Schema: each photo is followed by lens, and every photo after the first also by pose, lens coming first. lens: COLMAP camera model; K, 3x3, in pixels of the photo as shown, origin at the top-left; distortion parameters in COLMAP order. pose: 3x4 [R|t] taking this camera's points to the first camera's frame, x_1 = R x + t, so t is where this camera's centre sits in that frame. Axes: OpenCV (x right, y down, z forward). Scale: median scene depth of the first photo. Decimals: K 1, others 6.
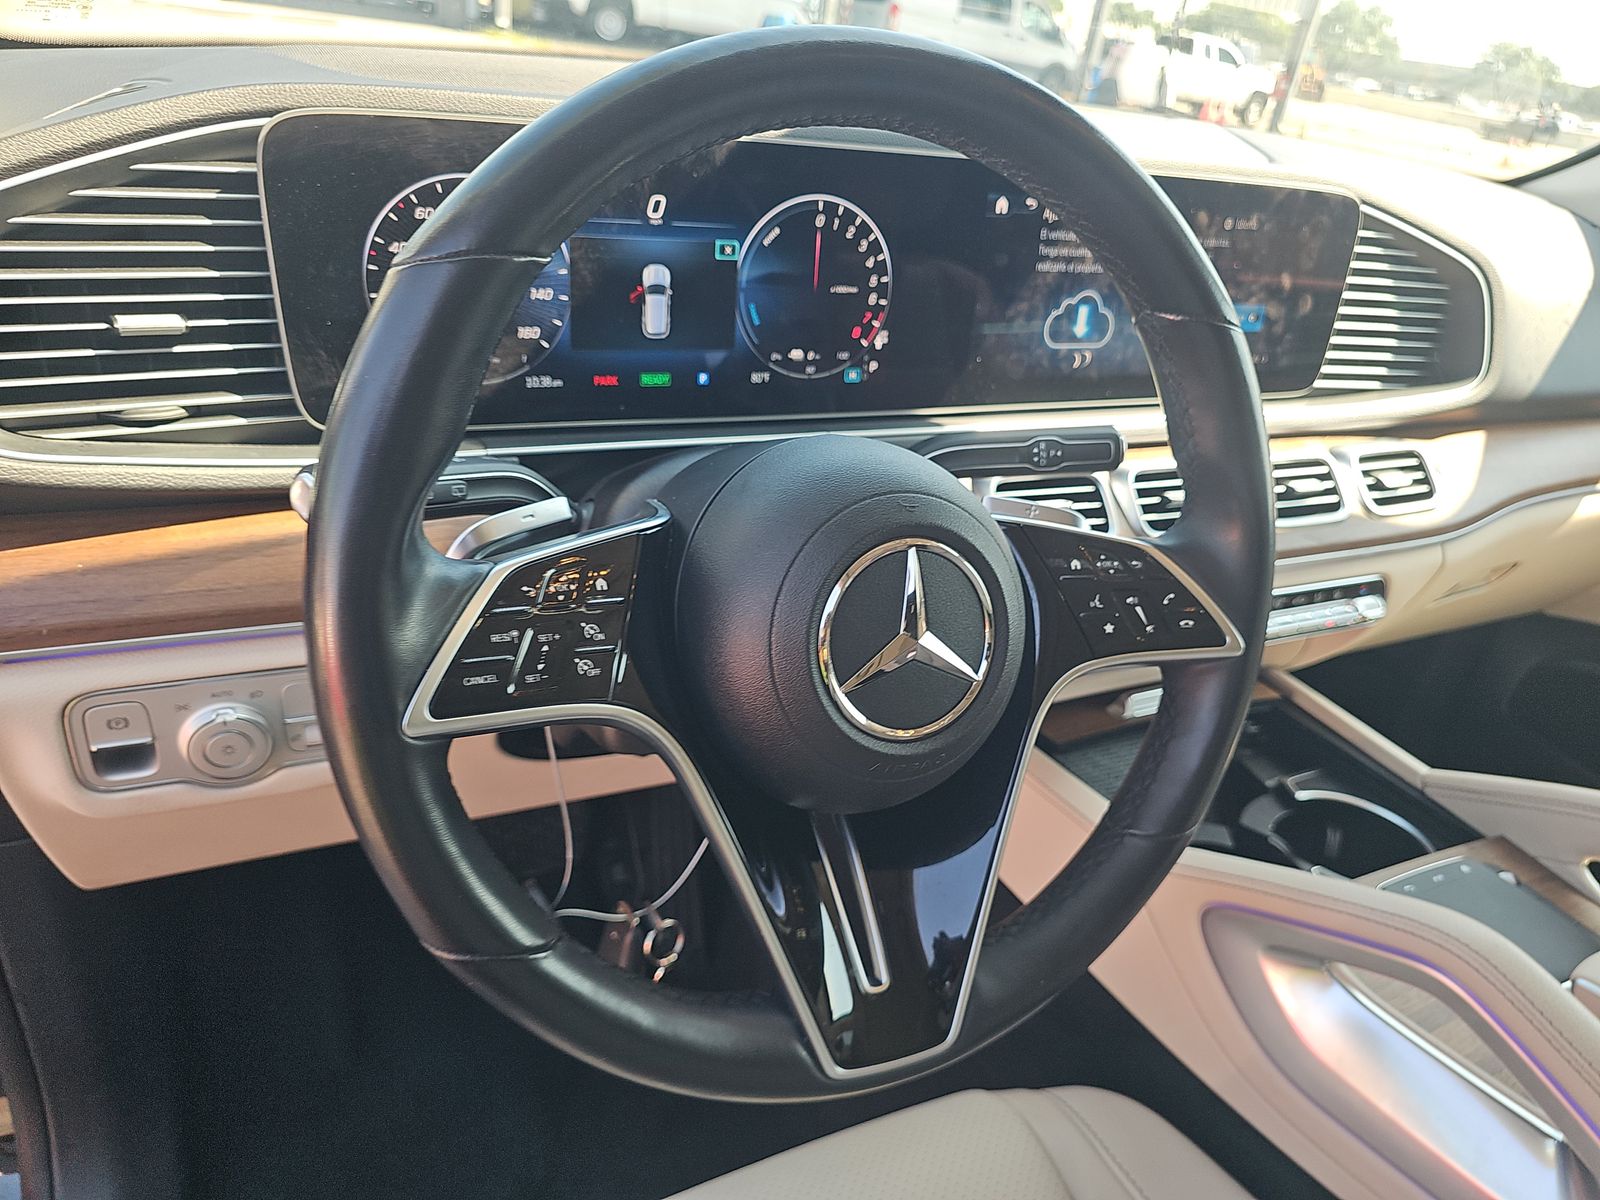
lens RADIAL K [[1077.8, 0, 802.6], [0, 1077.8, 609.1], [0, 0, 1]] dist [0.006245, -0.012097]
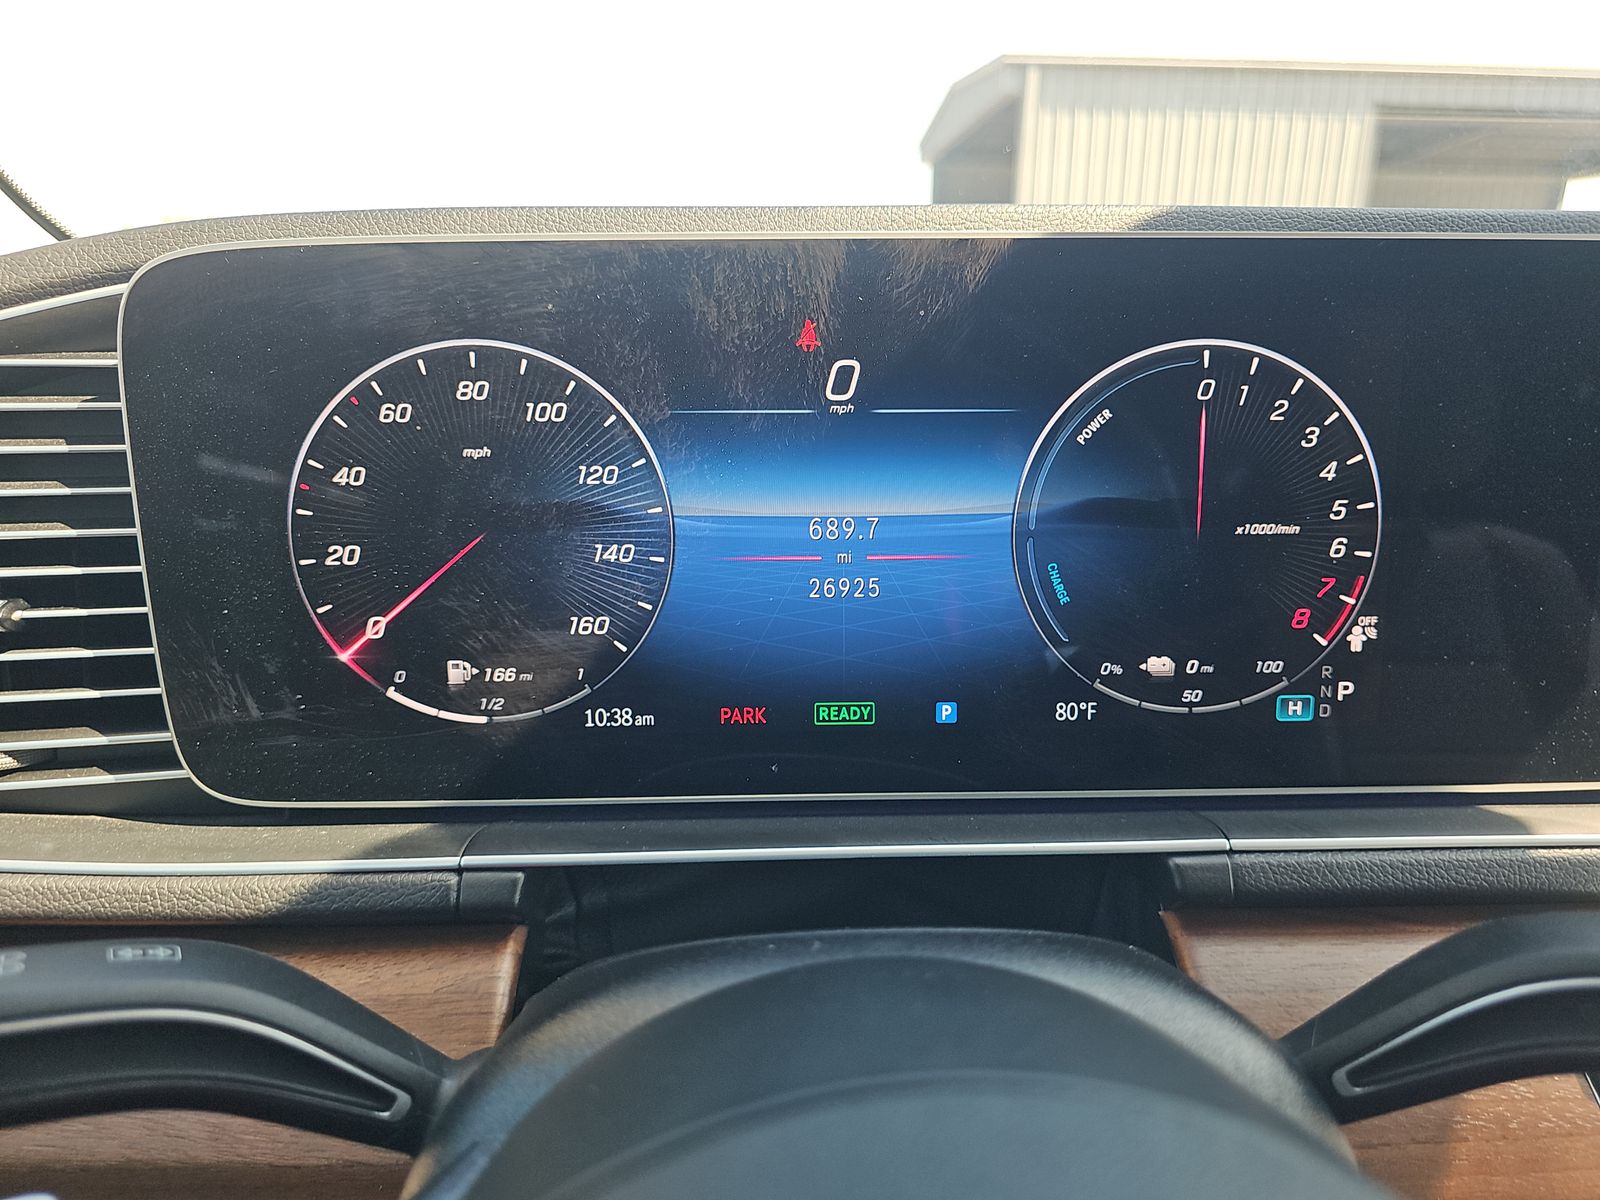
lens RADIAL K [[1077.8, 0, 799.8], [0, 1077.8, 615.9], [0, 0, 1]] dist [0.006245, -0.012097]
pose [[0.909715, -0.010831, -0.415091, 0.047370], [-0.094789, 0.967848, -0.232994, -0.131609], [0.404268, 0.251304, 0.879439, 0.514956]]
